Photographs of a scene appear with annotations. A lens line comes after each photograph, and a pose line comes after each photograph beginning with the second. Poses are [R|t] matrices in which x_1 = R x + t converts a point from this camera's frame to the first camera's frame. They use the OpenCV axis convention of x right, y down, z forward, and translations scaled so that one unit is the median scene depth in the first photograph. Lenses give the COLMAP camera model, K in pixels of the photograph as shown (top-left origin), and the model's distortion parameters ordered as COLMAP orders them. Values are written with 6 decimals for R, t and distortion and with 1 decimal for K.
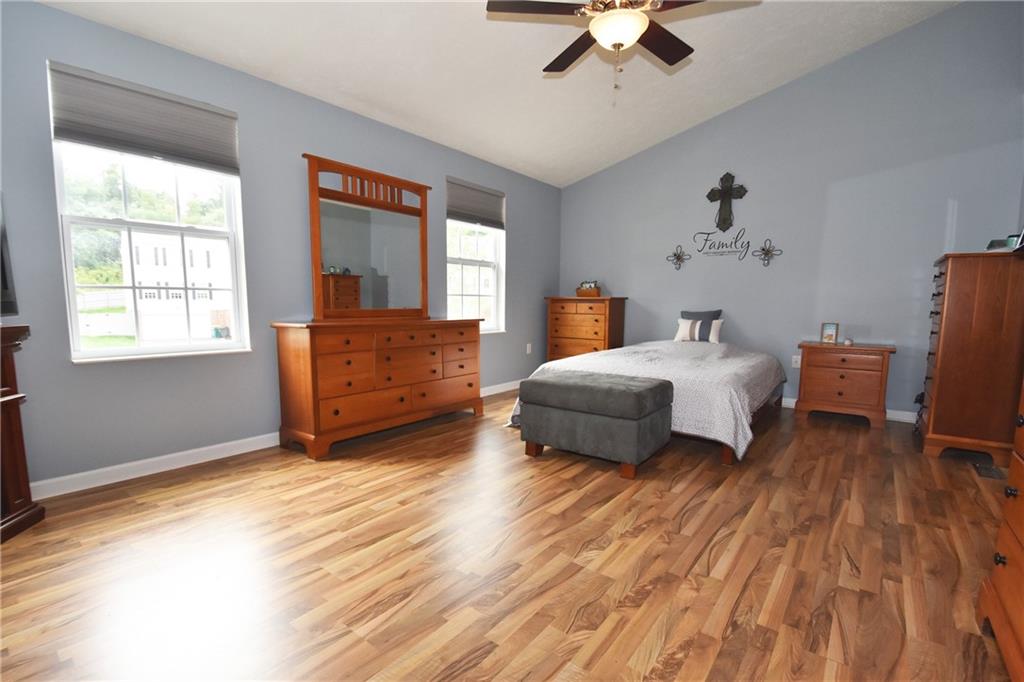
lens RADIAL K [[462.9, 0, 513.3], [0, 462.9, 346.2], [0, 0, 1]] dist [0.011382, -0.020497]
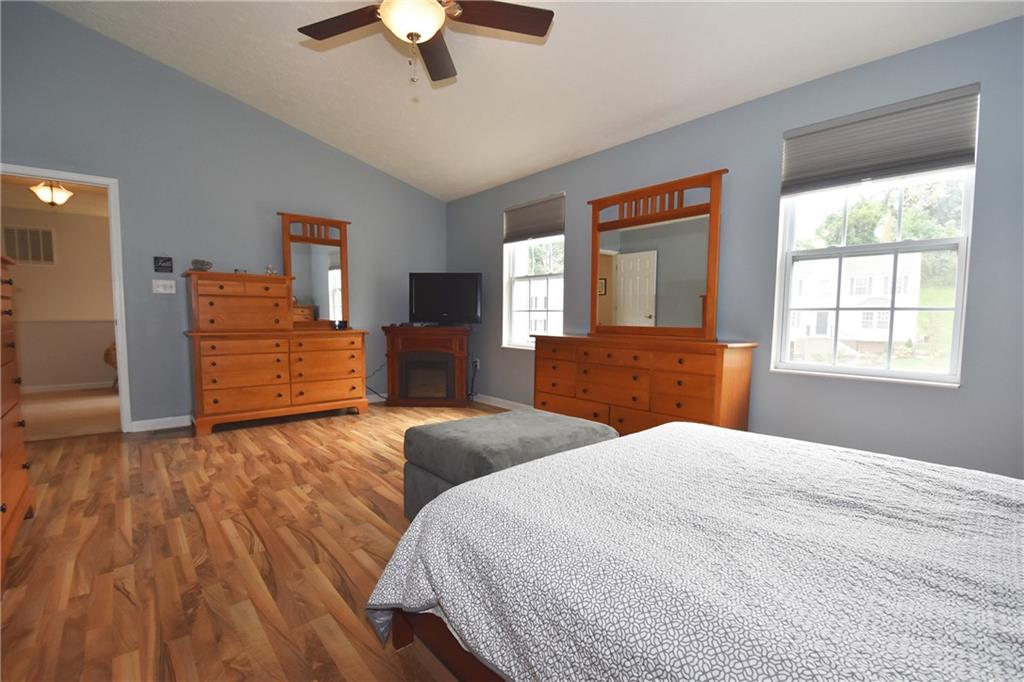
lens RADIAL K [[462.9, 0, 513.3], [0, 462.9, 346.2], [0, 0, 1]] dist [0.011382, -0.020497]
pose [[-0.205258, 0.053609, -0.977239, 1.276799], [-0.103067, 0.991763, 0.076053, -0.153030], [0.973266, 0.116331, -0.198042, 1.665219]]
